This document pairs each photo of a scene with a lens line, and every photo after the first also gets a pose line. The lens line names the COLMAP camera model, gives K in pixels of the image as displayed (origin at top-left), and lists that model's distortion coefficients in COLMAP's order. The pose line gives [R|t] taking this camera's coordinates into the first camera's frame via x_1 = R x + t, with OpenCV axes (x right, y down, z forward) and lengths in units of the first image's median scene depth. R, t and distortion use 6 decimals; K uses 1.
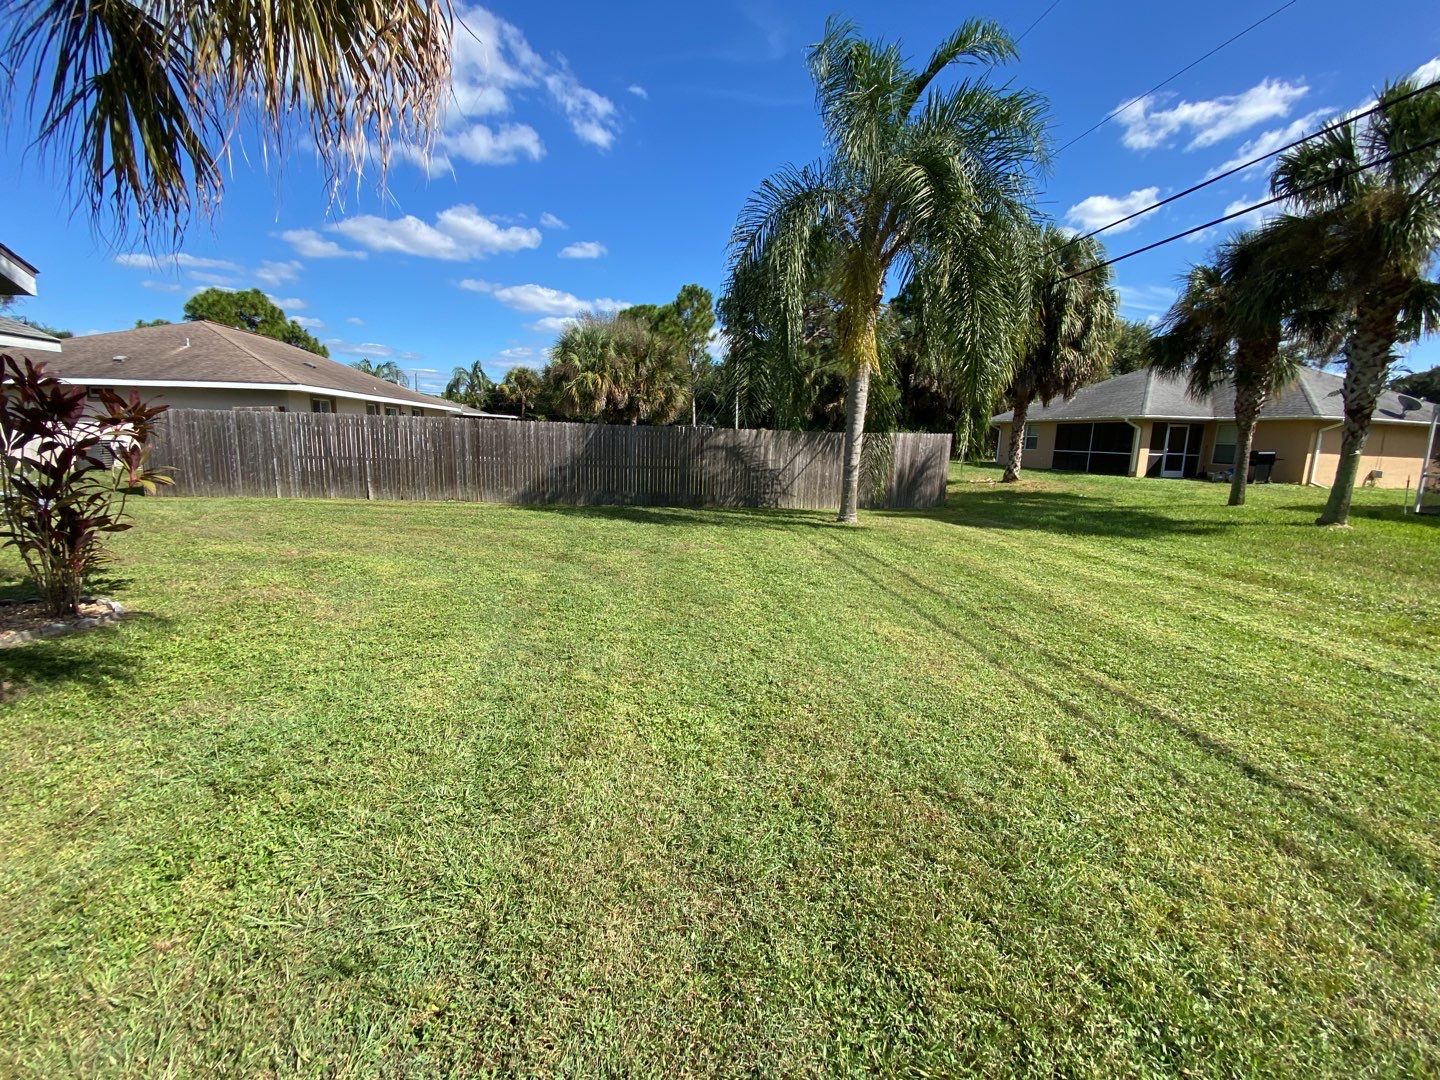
lens RADIAL K [[580.4, 0, 711.4], [0, 580.4, 532.8], [0, 0, 1]] dist [-0.000973, -0.010572]
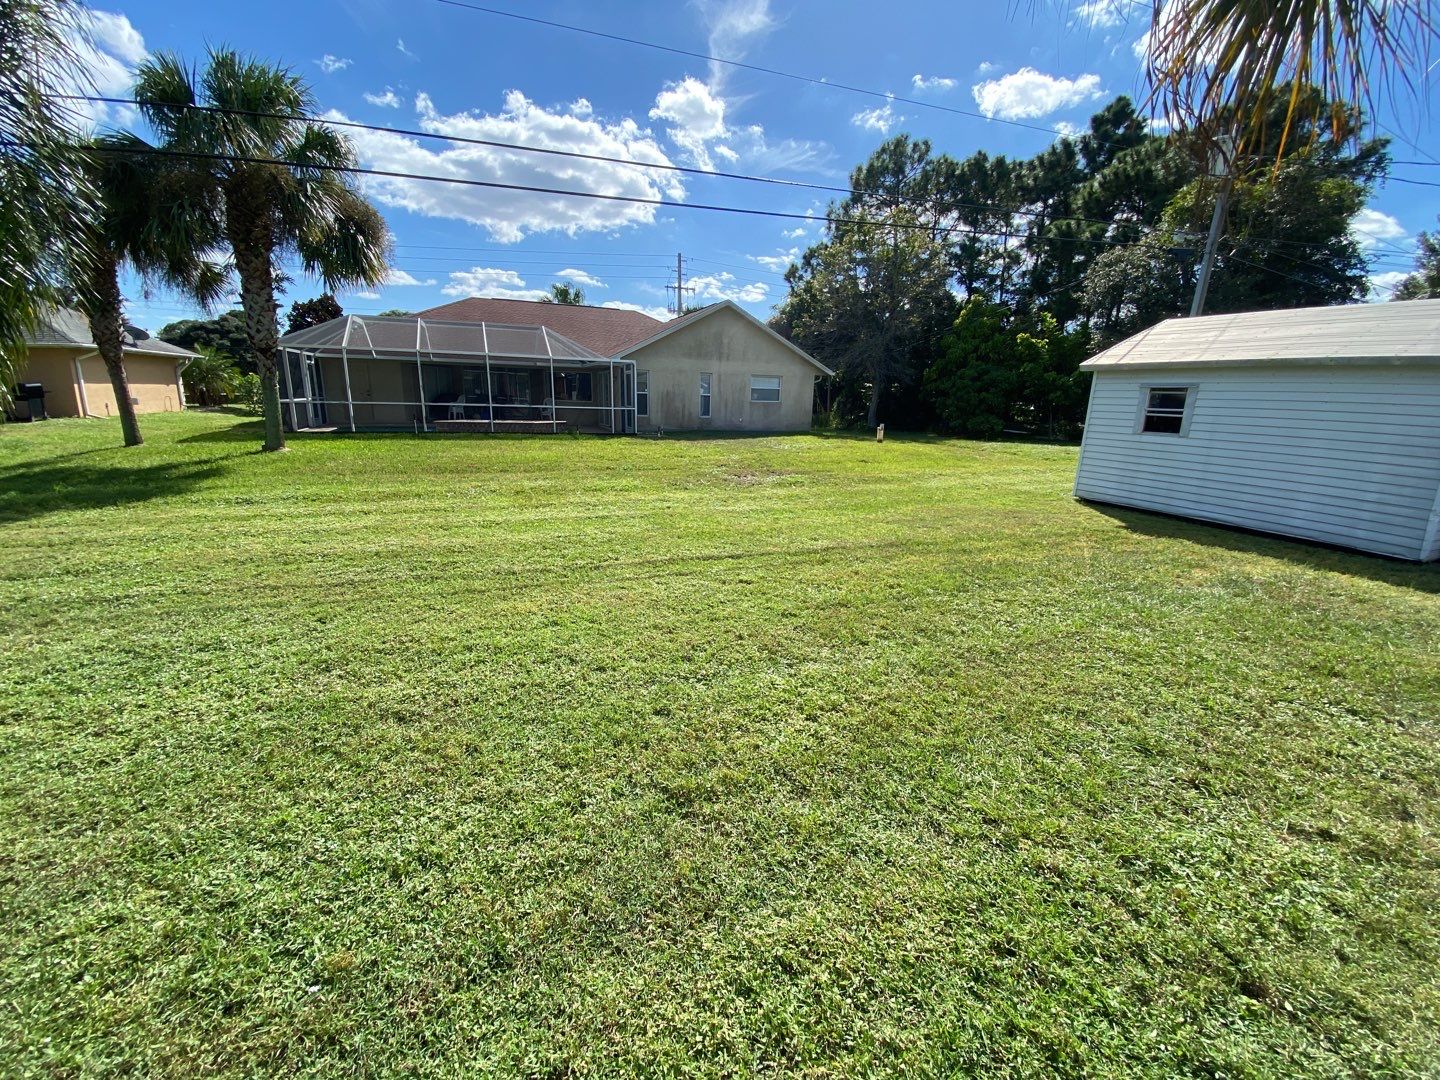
lens RADIAL K [[580.4, 0, 720.9], [0, 580.4, 544.9], [0, 0, 1]] dist [-0.000973, -0.010572]
pose [[-0.227558, -0.273132, 0.934675, -0.124219], [0.128000, 0.943138, 0.306768, -0.034583], [-0.965315, 0.189446, -0.179657, 0.170534]]
